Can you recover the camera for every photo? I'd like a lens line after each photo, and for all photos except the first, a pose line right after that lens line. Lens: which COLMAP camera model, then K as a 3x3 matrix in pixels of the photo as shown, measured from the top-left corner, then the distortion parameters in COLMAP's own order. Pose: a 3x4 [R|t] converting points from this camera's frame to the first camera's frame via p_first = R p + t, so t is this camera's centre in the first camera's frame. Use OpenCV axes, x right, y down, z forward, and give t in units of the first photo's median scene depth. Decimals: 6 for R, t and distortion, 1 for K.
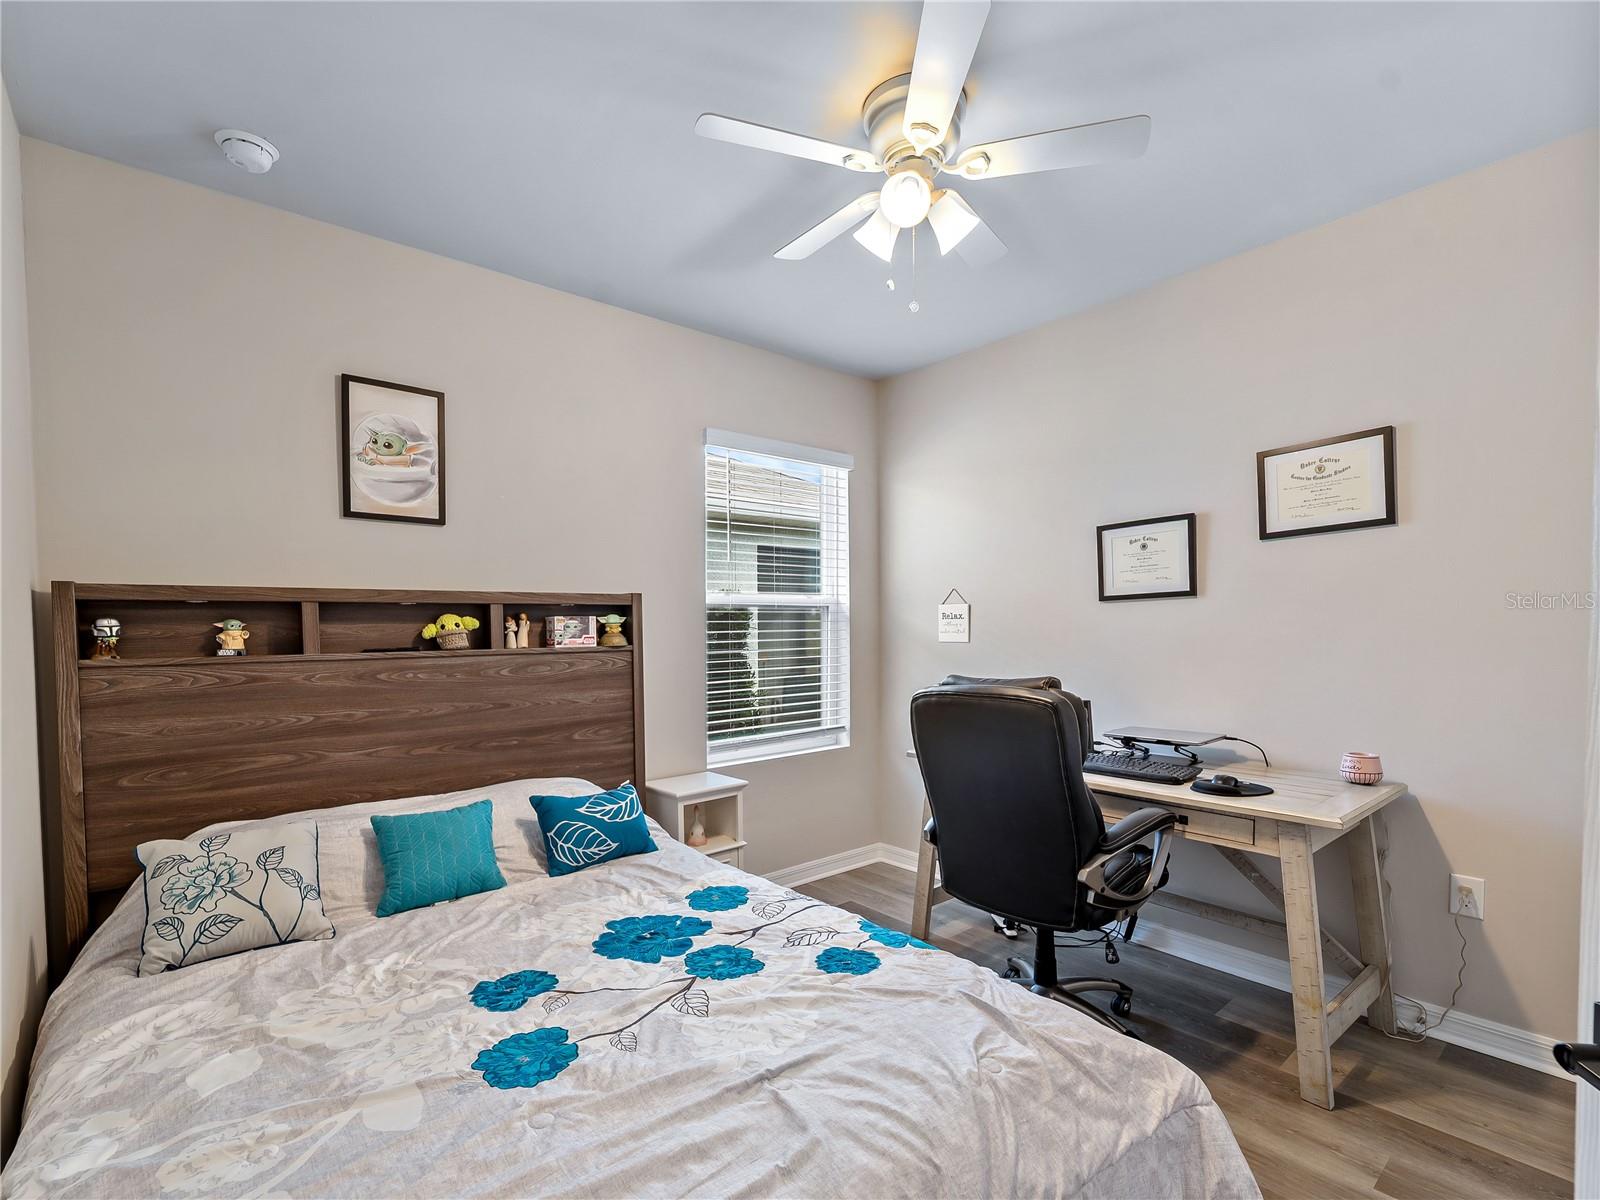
lens RADIAL K [[726.4, 0, 800.0], [0, 726.4, 600.0], [0, 0, 1]] dist [-0.001841, -0.000125]
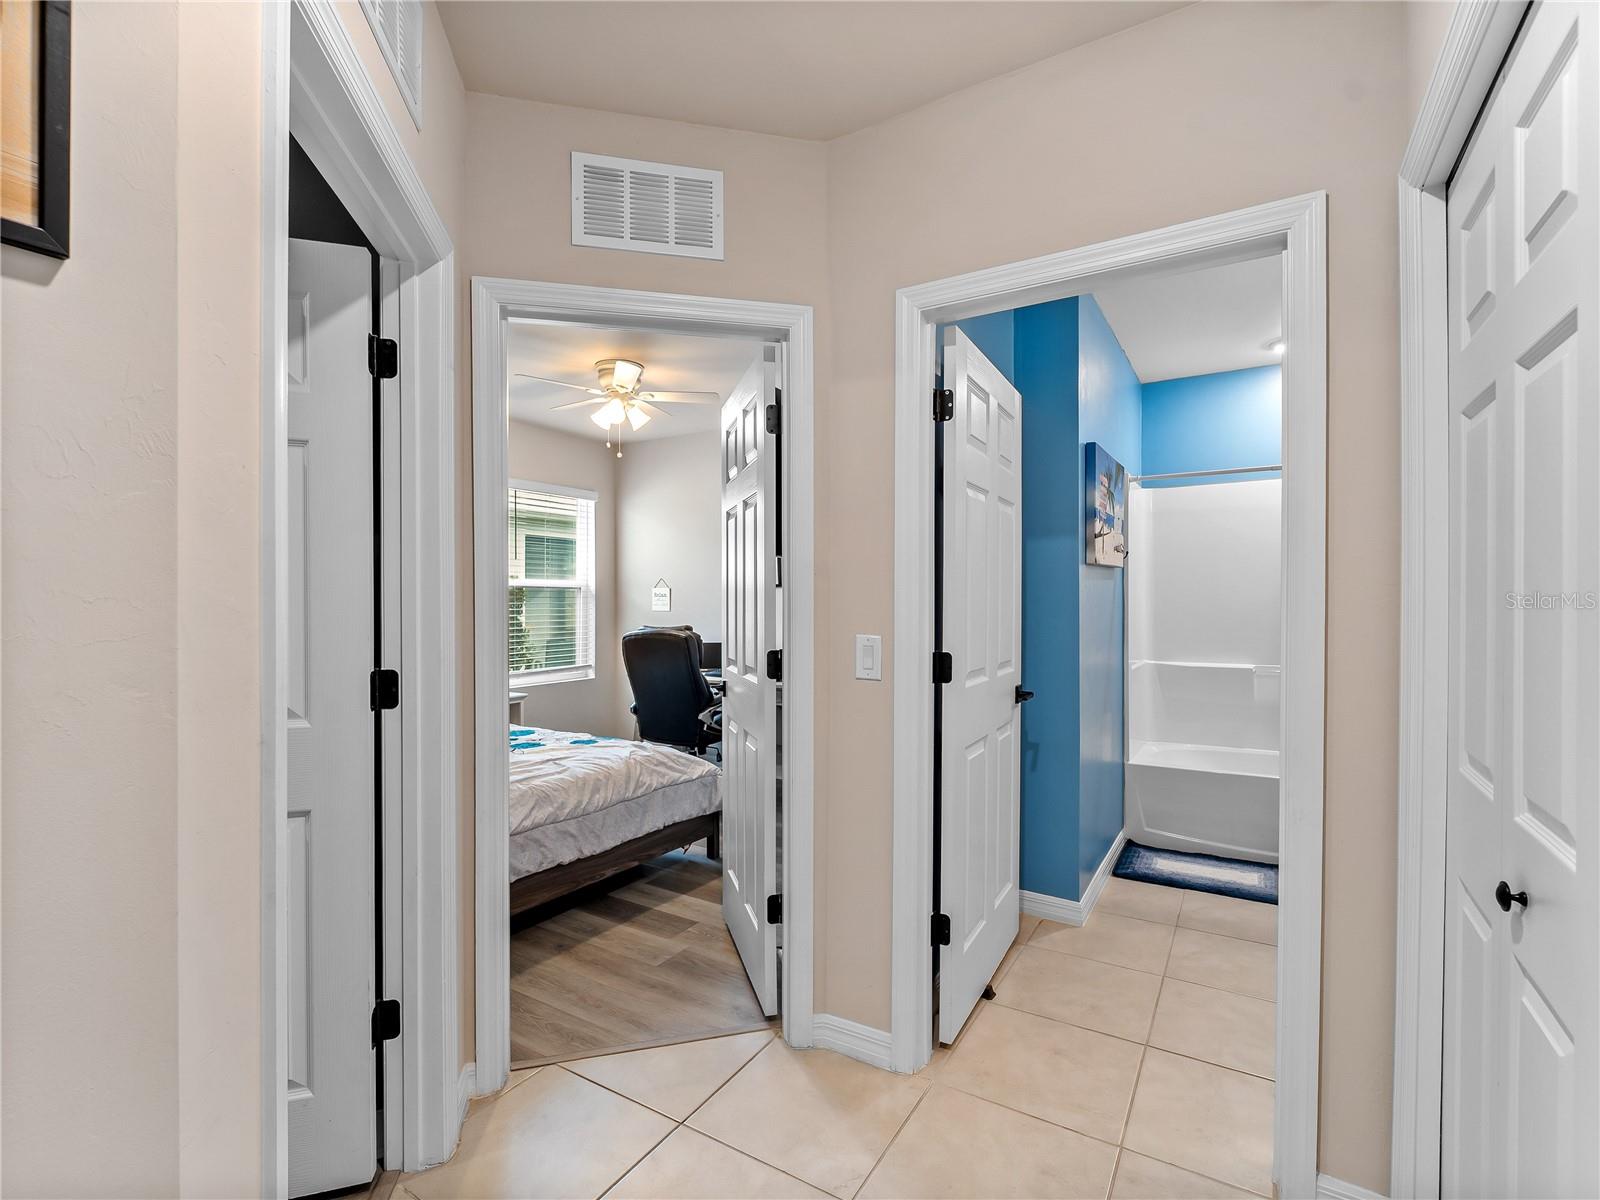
lens RADIAL K [[726.4, 0, 800.0], [0, 726.4, 600.0], [0, 0, 1]] dist [-0.001841, -0.000125]
pose [[0.946276, 0.007883, 0.323264, -0.020387], [-0.019726, 0.999248, 0.033376, -0.027438], [-0.322758, -0.037959, 0.945720, -0.648136]]
